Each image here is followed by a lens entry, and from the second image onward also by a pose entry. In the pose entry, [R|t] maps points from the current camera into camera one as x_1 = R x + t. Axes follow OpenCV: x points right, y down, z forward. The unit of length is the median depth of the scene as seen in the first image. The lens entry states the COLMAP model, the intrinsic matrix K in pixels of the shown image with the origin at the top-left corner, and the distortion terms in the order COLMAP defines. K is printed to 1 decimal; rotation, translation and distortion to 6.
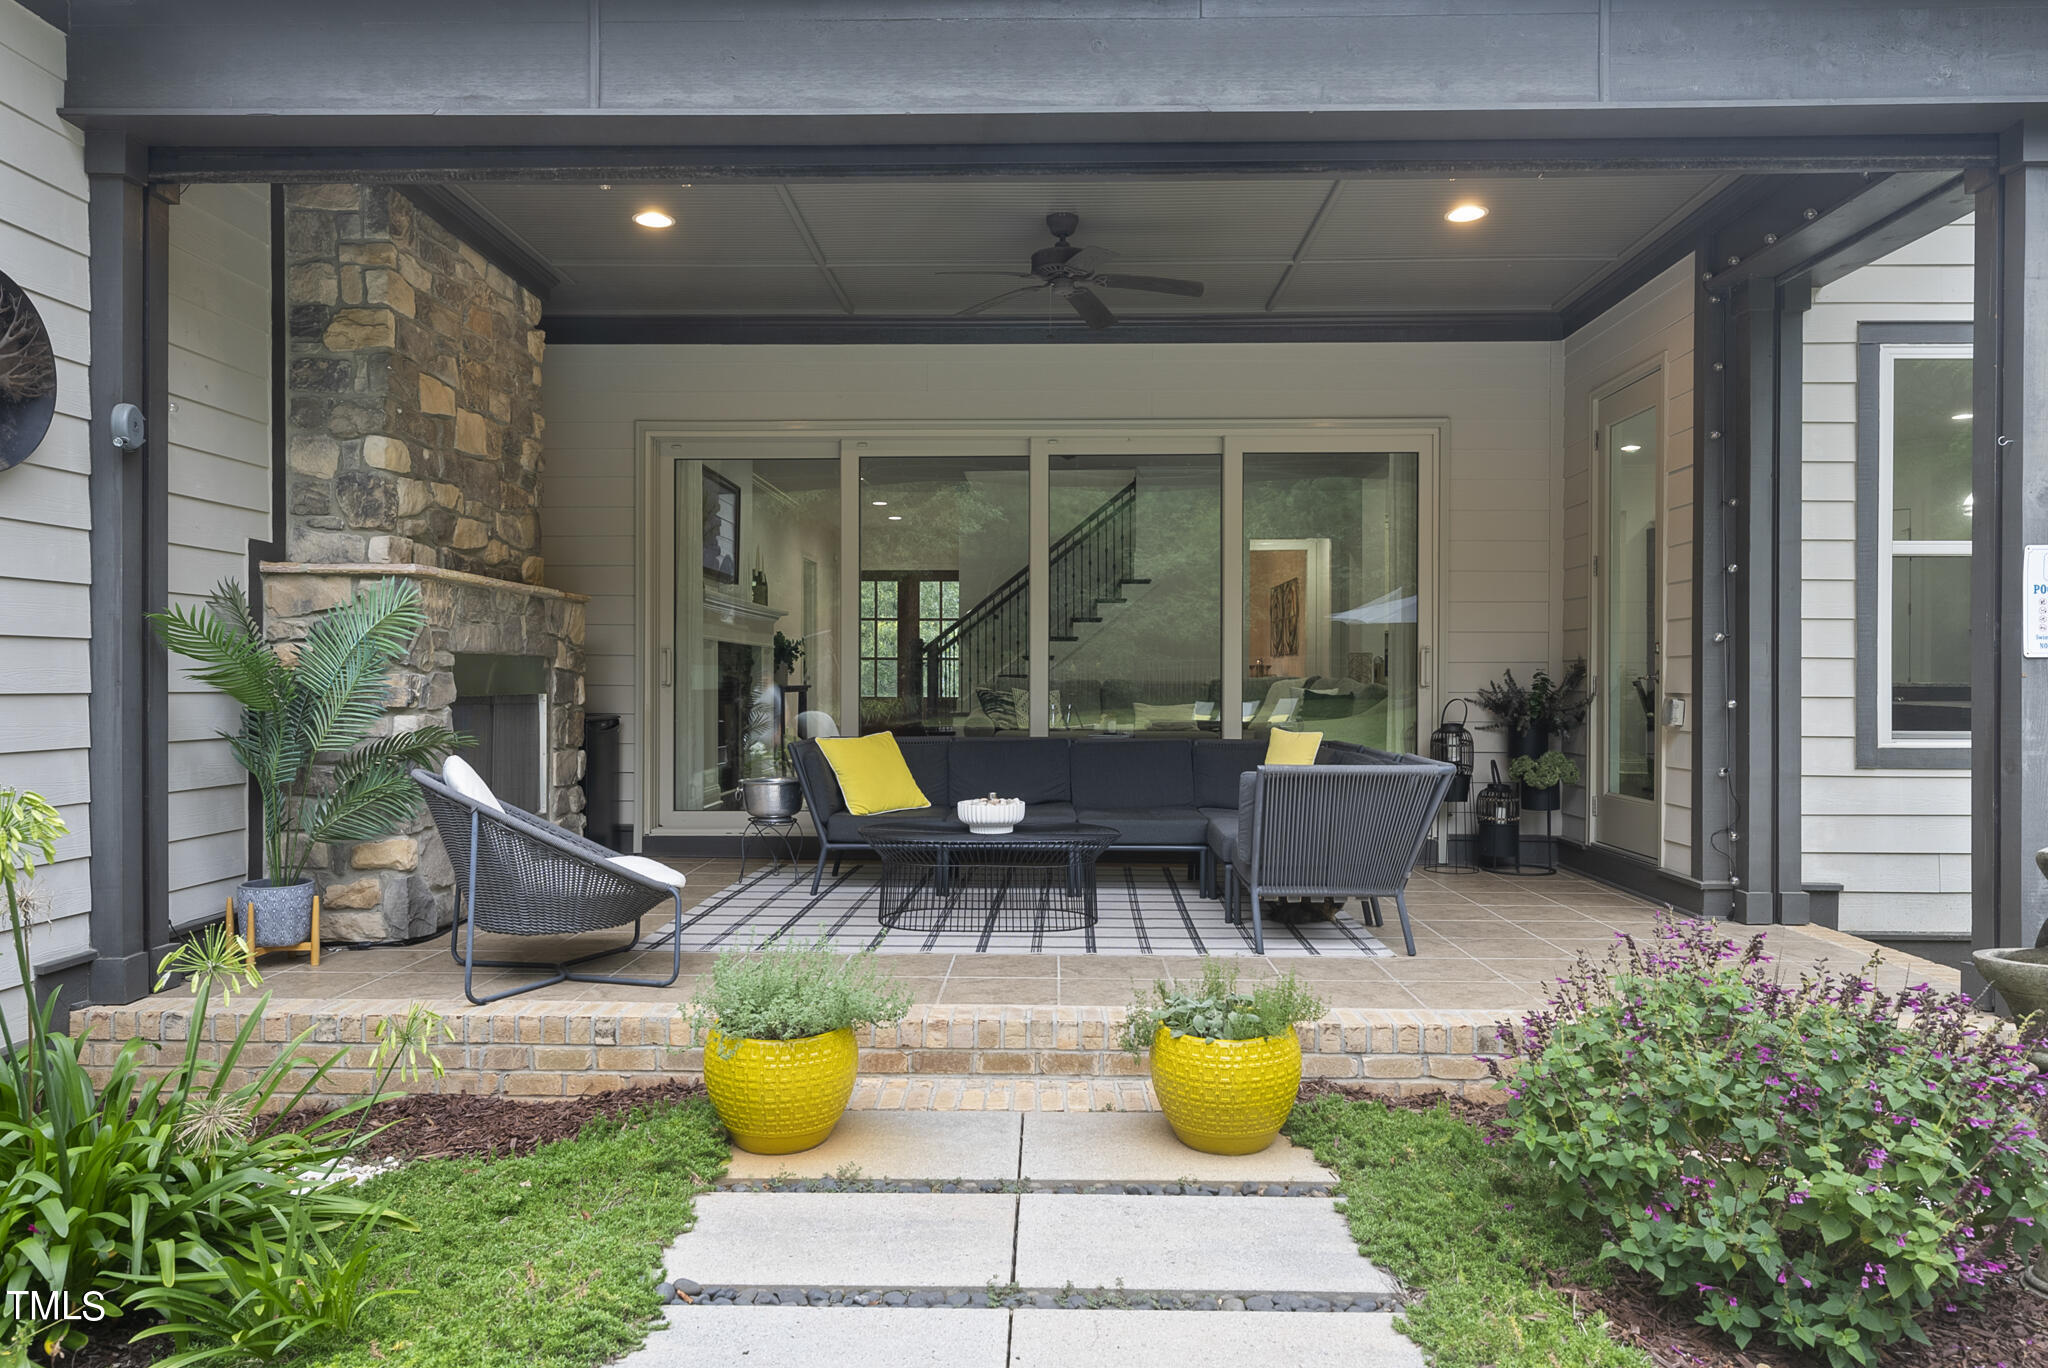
lens RADIAL K [[1321.2, 0, 1030.1], [0, 1321.2, 690.1], [0, 0, 1]] dist [-0.001874, 0.000031]
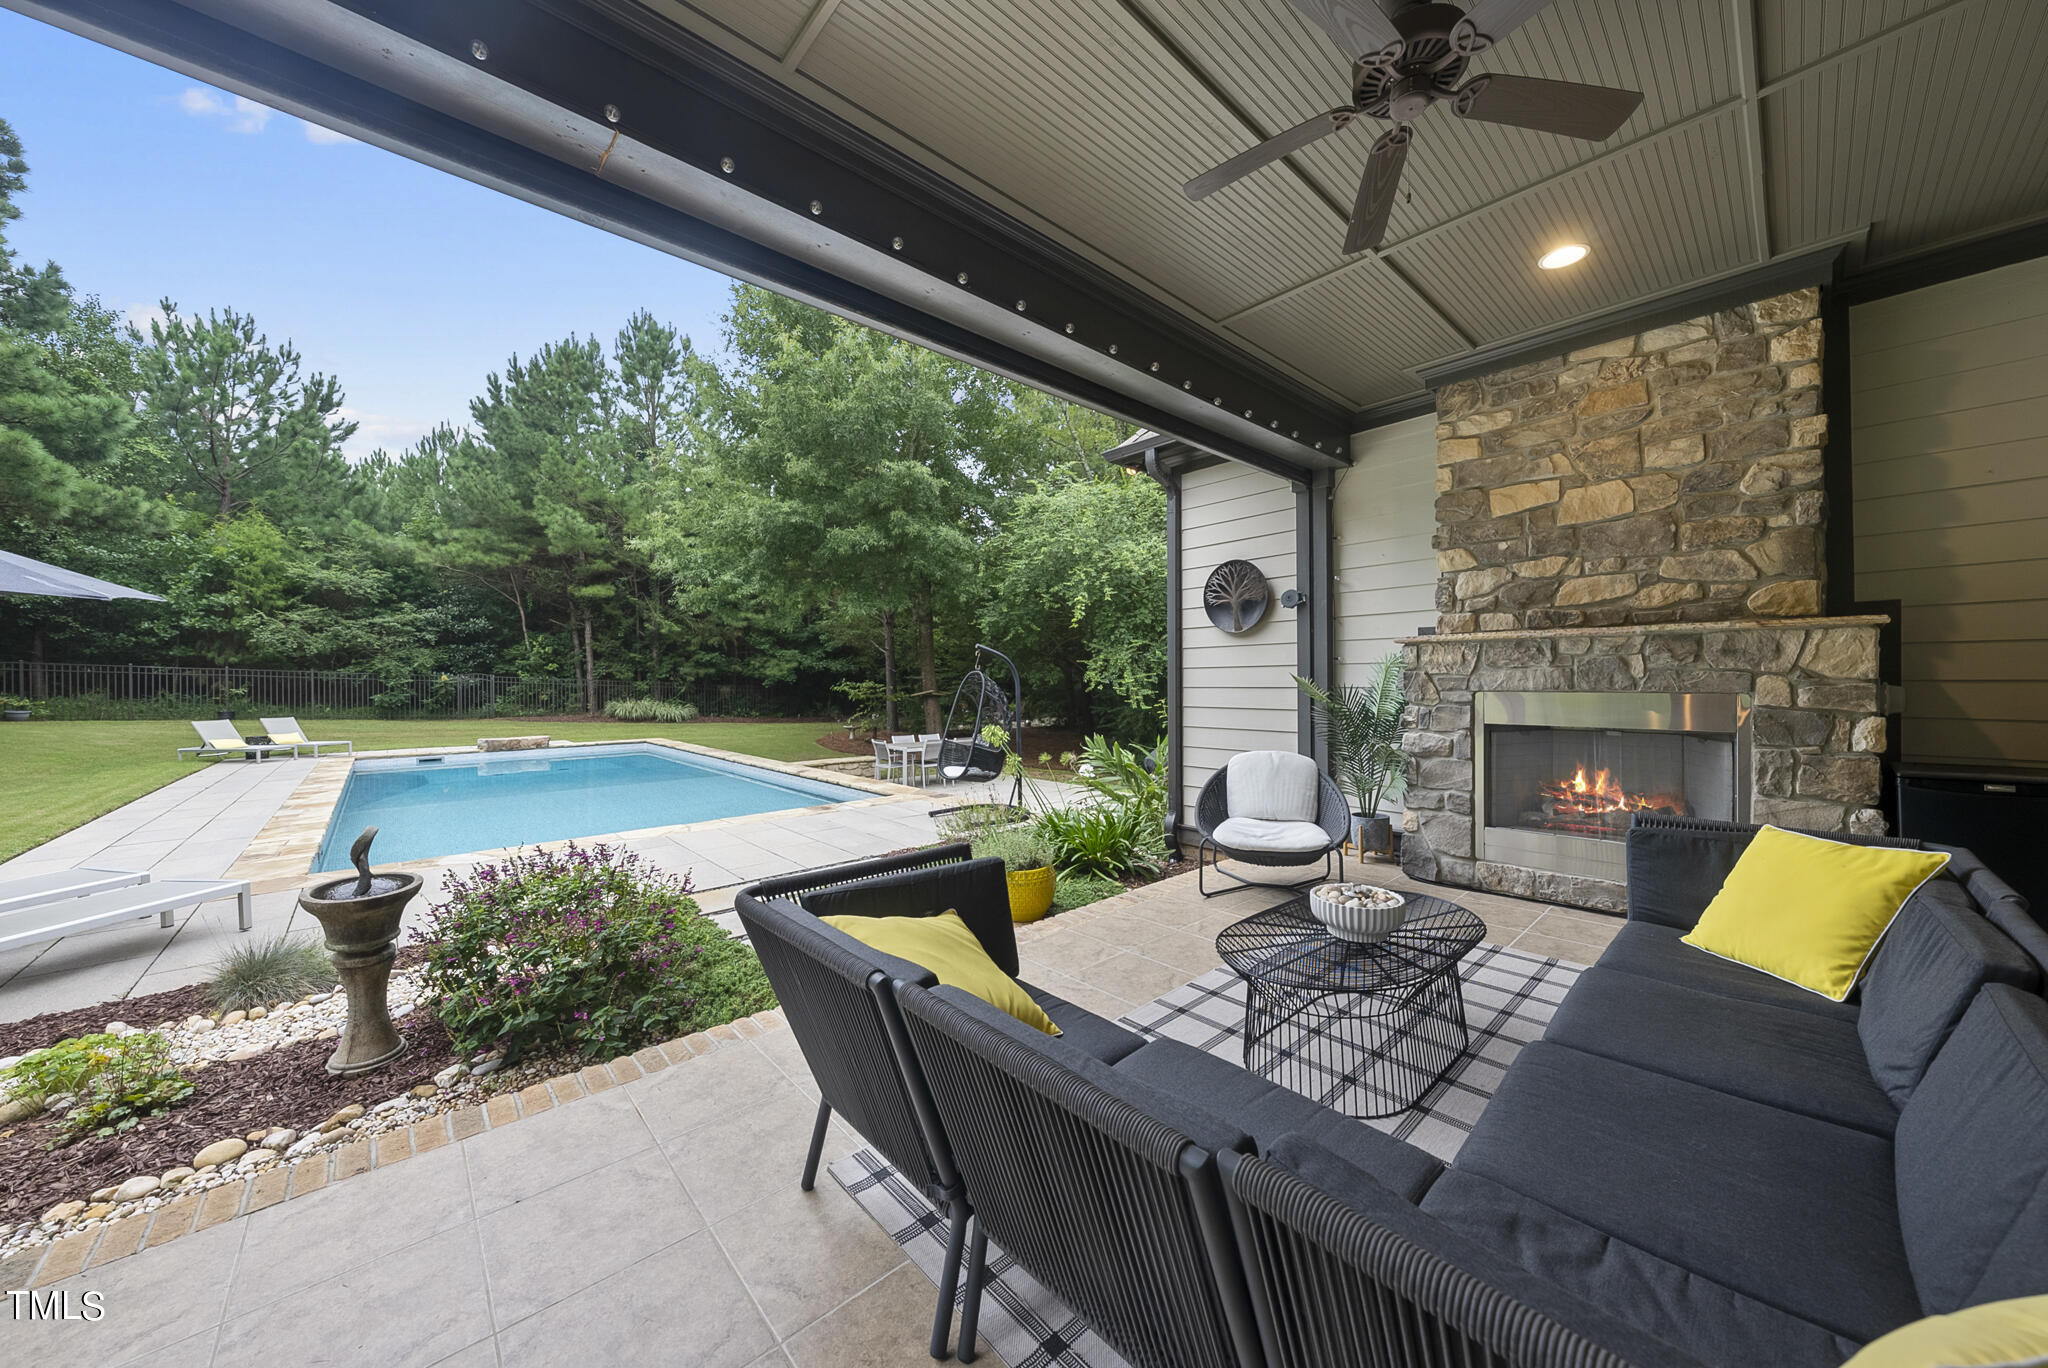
lens RADIAL K [[709.7, 0, 1028.0], [0, 709.7, 678.4], [0, 0, 1]] dist [0.000001, -0.000122]
pose [[-0.722108, 0.007687, -0.691738, 0.409276], [0.006103, 0.999970, 0.004741, -0.047573], [0.691754, -0.000798, -0.722133, 1.191086]]
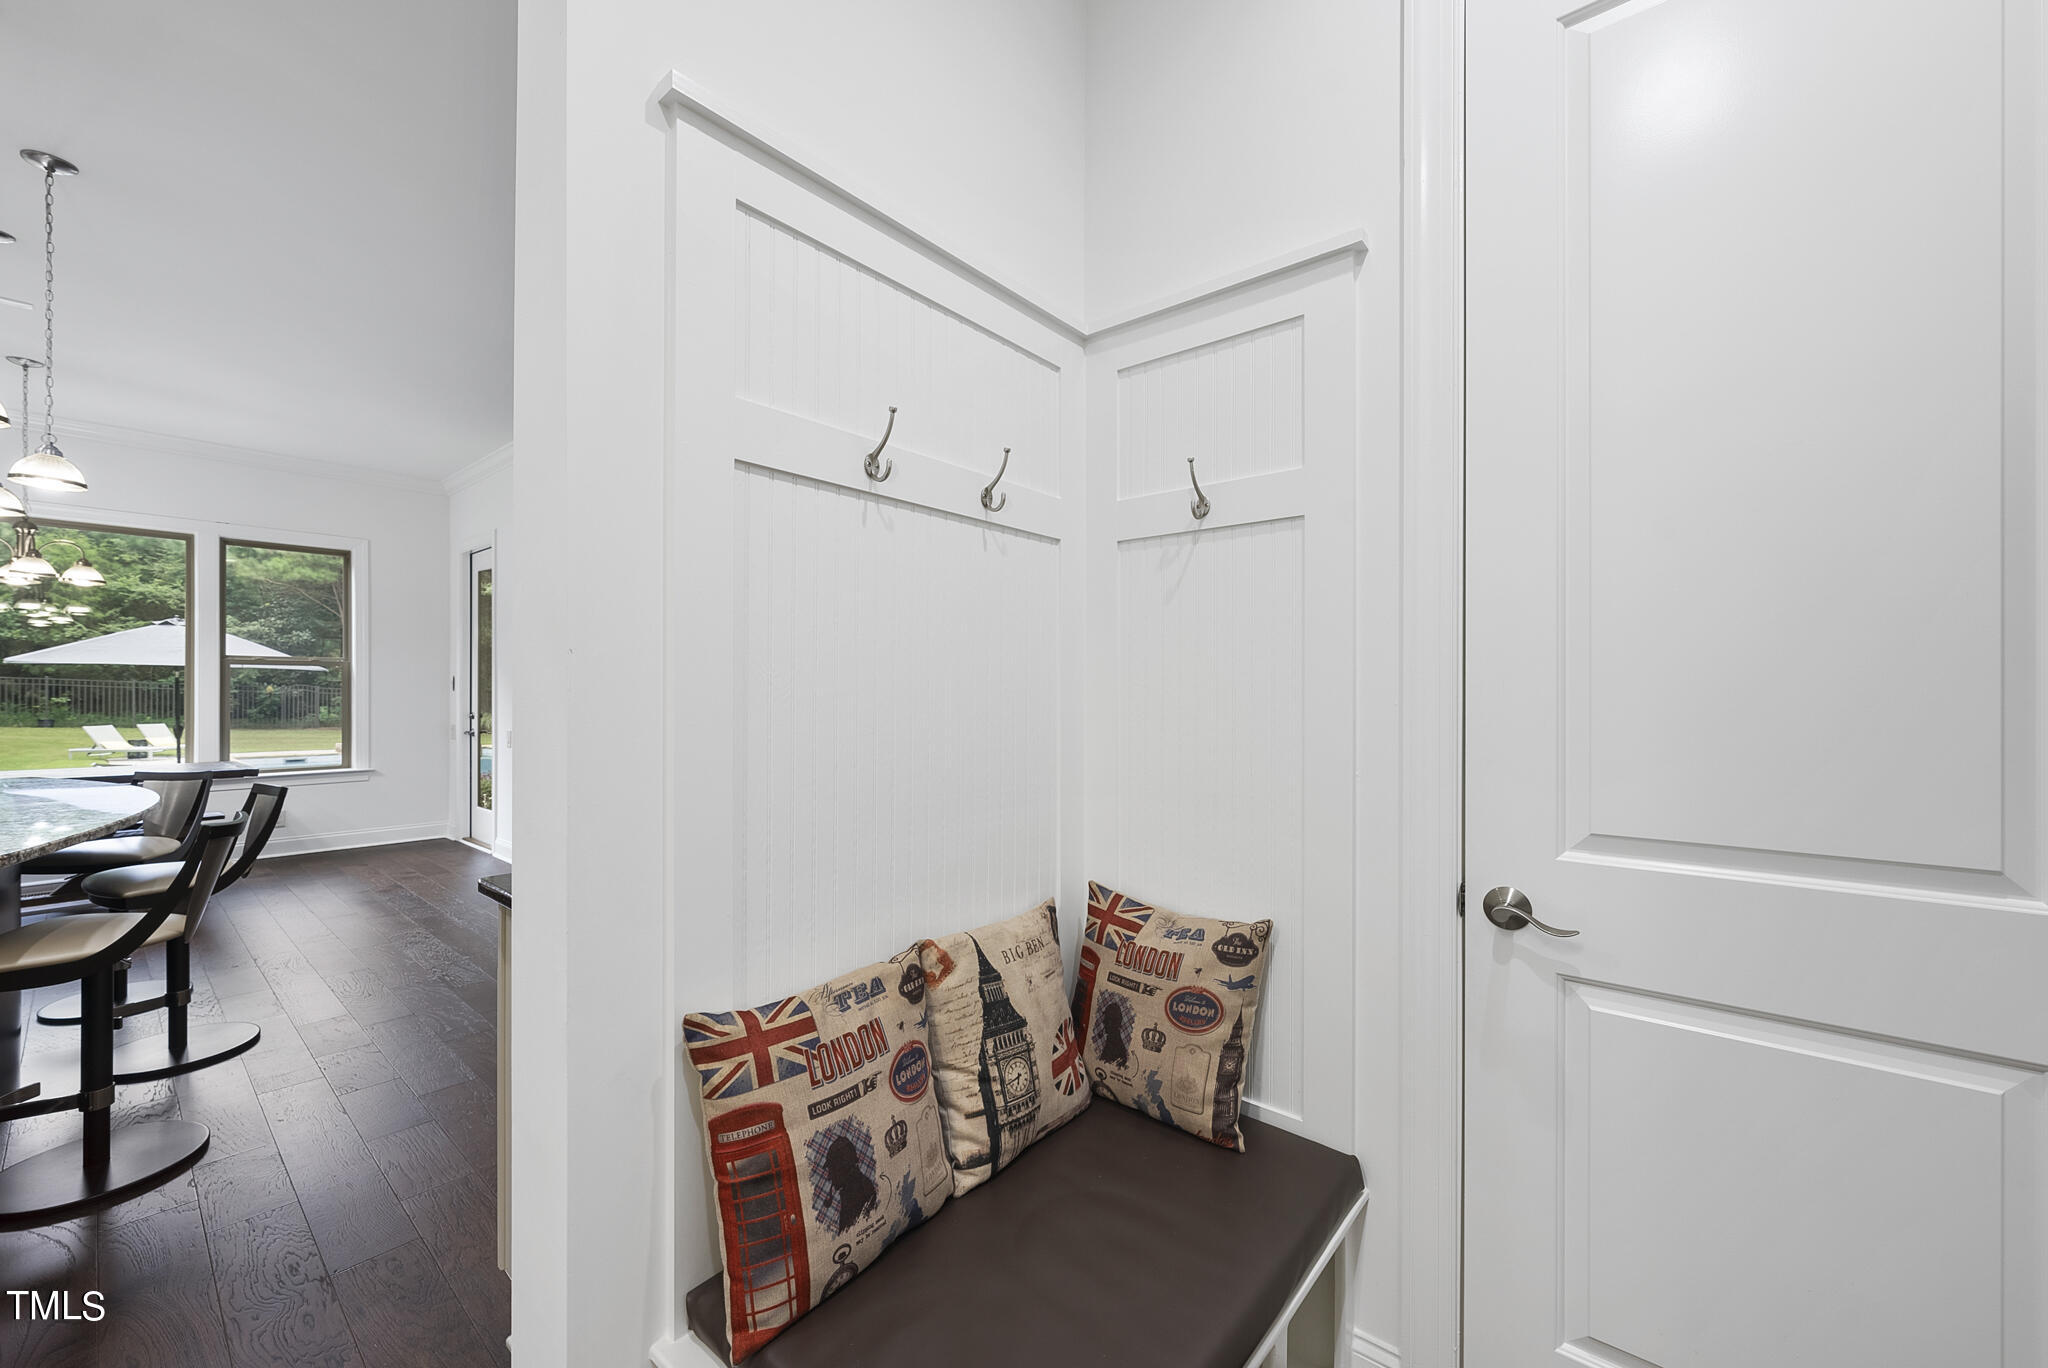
lens RADIAL K [[797.1, 0, 1026.3], [0, 797.1, 691.7], [0, 0, 1]] dist [-0.003950, 0.000831]
pose [[-0.618537, 0.001883, -0.785753, 0.510488], [-0.003906, 0.999977, 0.005470, -0.053337], [0.785746, 0.006453, -0.618516, 1.423082]]
